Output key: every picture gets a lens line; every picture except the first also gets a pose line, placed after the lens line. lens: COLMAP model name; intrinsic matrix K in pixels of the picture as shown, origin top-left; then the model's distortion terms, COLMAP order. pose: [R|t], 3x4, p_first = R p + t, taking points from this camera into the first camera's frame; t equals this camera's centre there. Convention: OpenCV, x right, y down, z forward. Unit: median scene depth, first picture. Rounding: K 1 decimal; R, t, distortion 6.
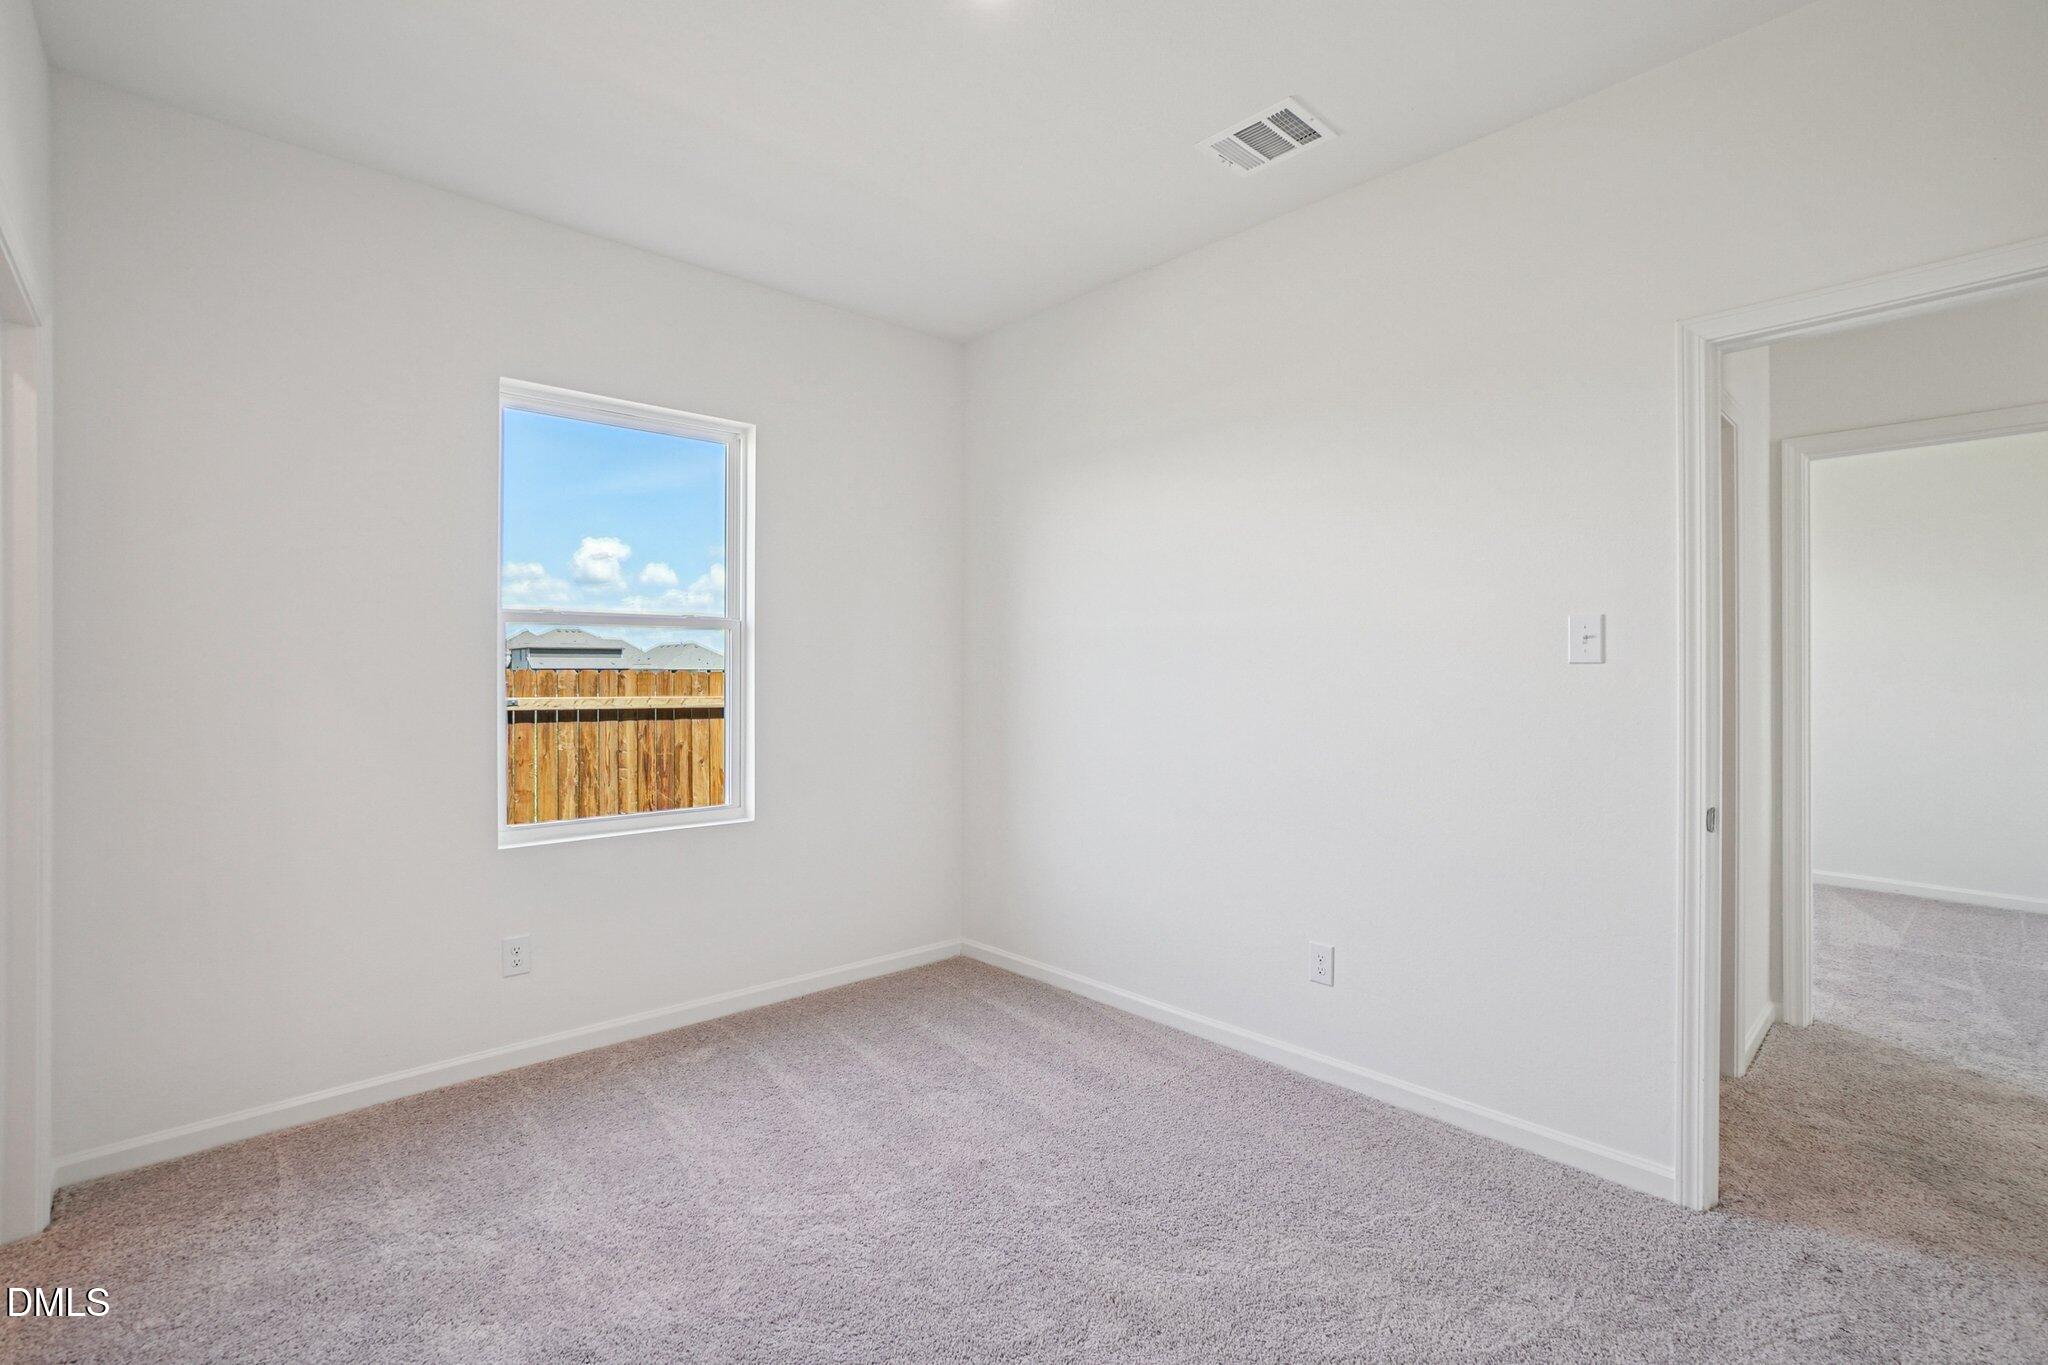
lens RADIAL K [[910.7, 0, 1033.8], [0, 910.7, 668.6], [0, 0, 1]] dist [-0.057917, 0.020179]
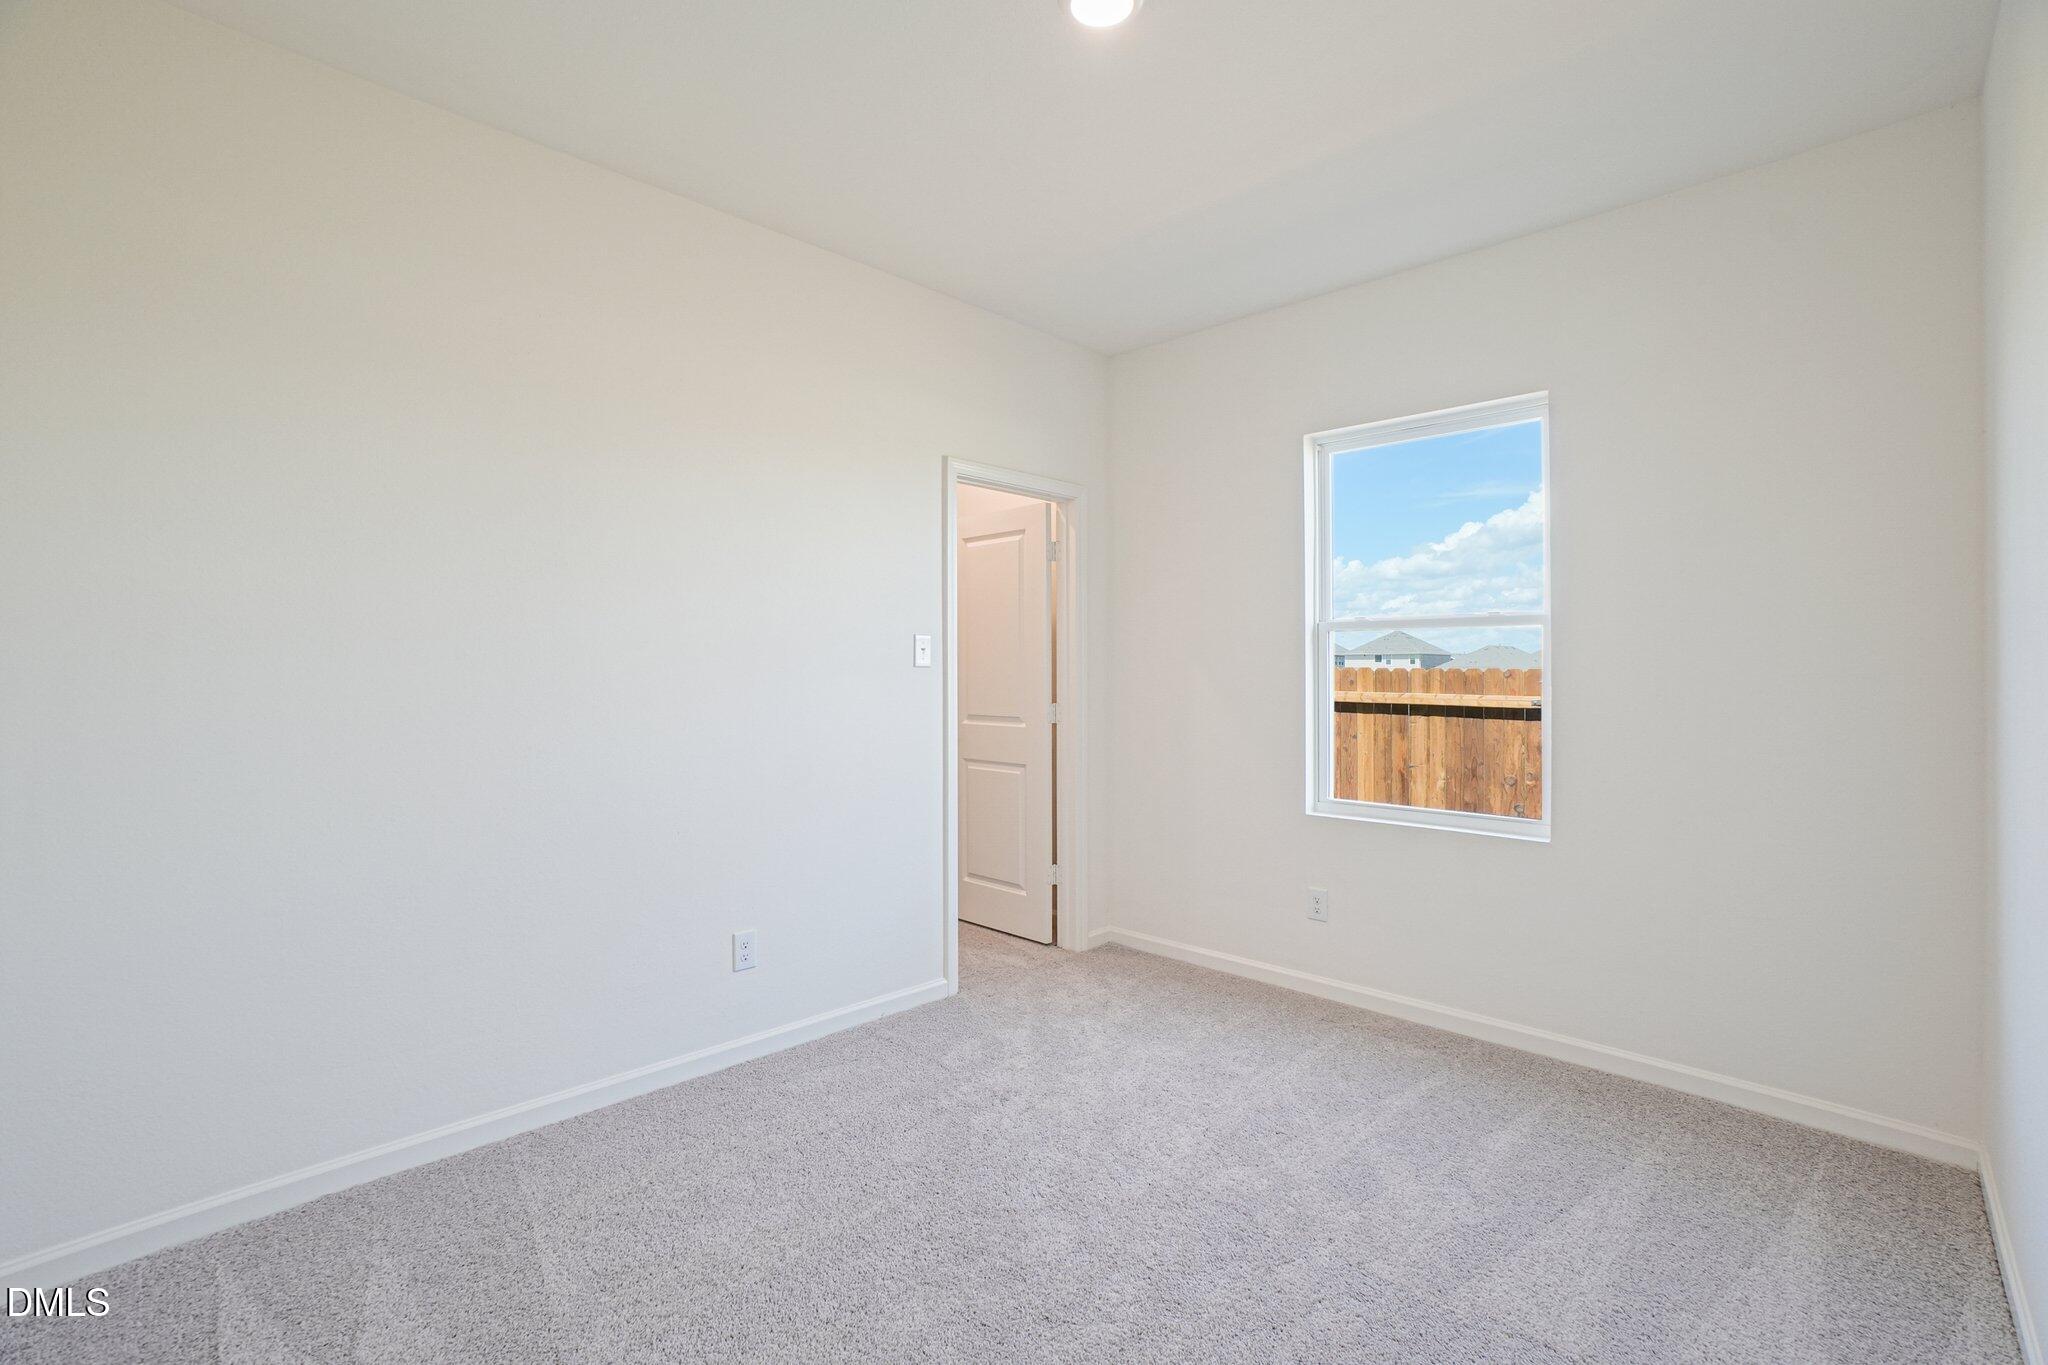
lens RADIAL K [[910.7, 0, 1033.8], [0, 910.7, 668.6], [0, 0, 1]] dist [-0.057917, 0.020179]
pose [[0.043276, -0.005790, -0.999046, 0.573241], [-0.002974, 0.999978, -0.005924, 0.010730], [0.999059, 0.003228, 0.043258, 0.508084]]
